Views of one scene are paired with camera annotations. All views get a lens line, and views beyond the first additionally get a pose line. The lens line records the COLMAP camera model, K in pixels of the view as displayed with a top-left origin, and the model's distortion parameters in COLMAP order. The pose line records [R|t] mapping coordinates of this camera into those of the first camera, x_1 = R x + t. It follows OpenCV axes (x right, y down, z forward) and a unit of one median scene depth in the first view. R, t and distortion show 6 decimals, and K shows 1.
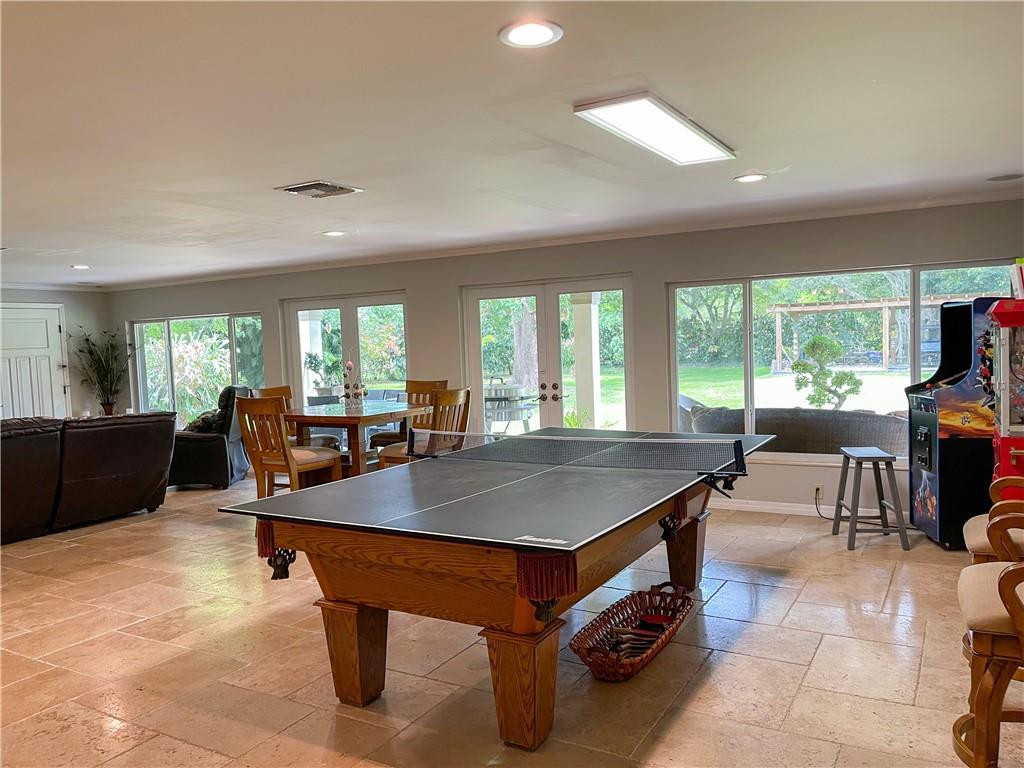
lens RADIAL K [[776.5, 0, 512.0], [0, 776.5, 384.0], [0, 0, 1]] dist [0.066077, -0.075908]
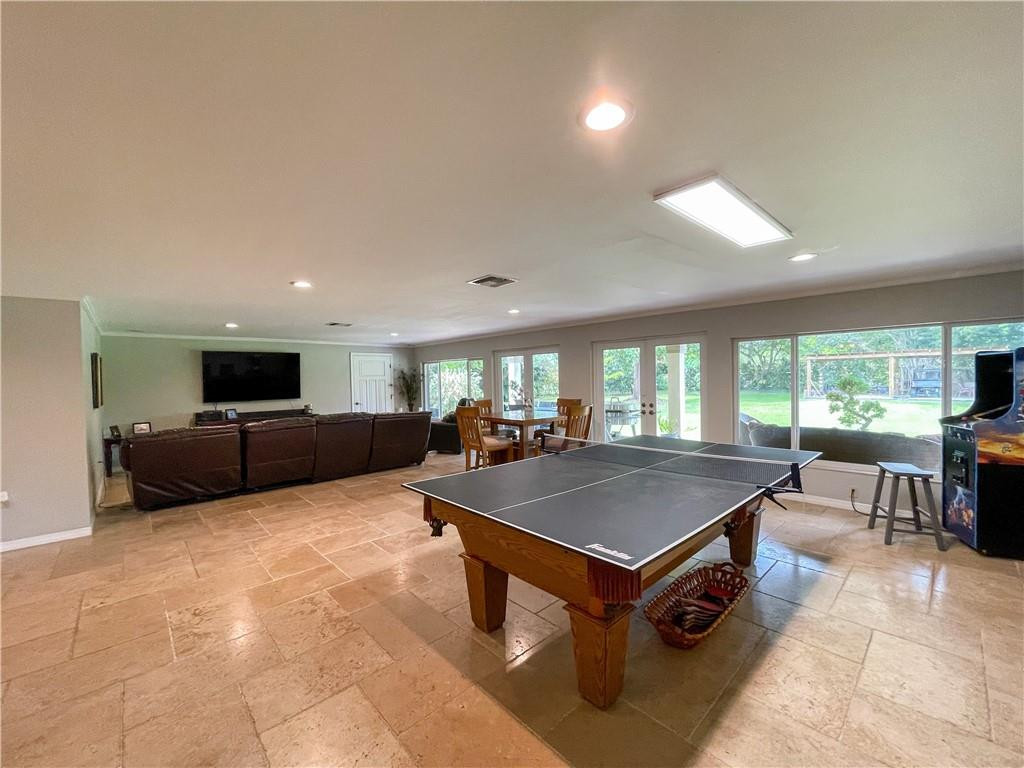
lens RADIAL K [[414.5, 0, 507.9], [0, 414.5, 385.5], [0, 0, 1]] dist [-0.000810, -0.000024]
pose [[0.955912, 0.022871, -0.292760, 0.024777], [-0.030844, 0.999268, -0.022645, -0.009865], [0.292027, 0.030677, 0.955918, 0.127476]]
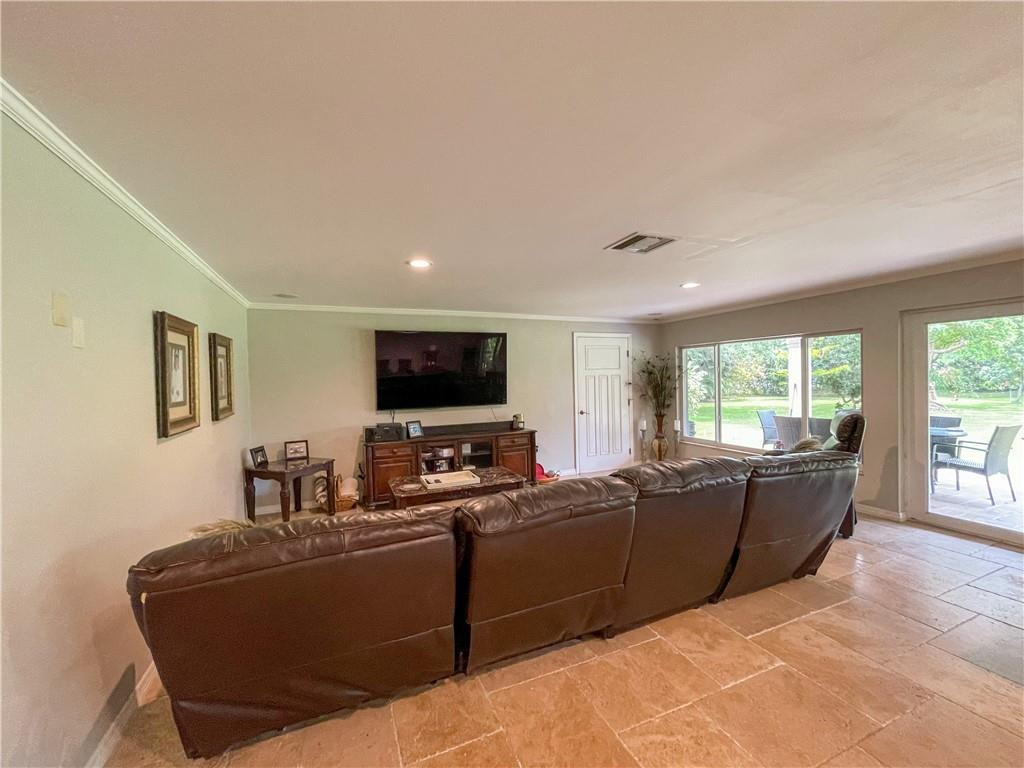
lens RADIAL K [[414.6, 0, 512.0], [0, 414.6, 384.0], [0, 0, 1]] dist [-0.002323, -0.000239]
pose [[0.804605, 0.028450, -0.593129, -0.479395], [-0.040194, 0.999170, -0.006599, -0.014180], [0.592449, 0.029150, 0.805080, 0.520896]]
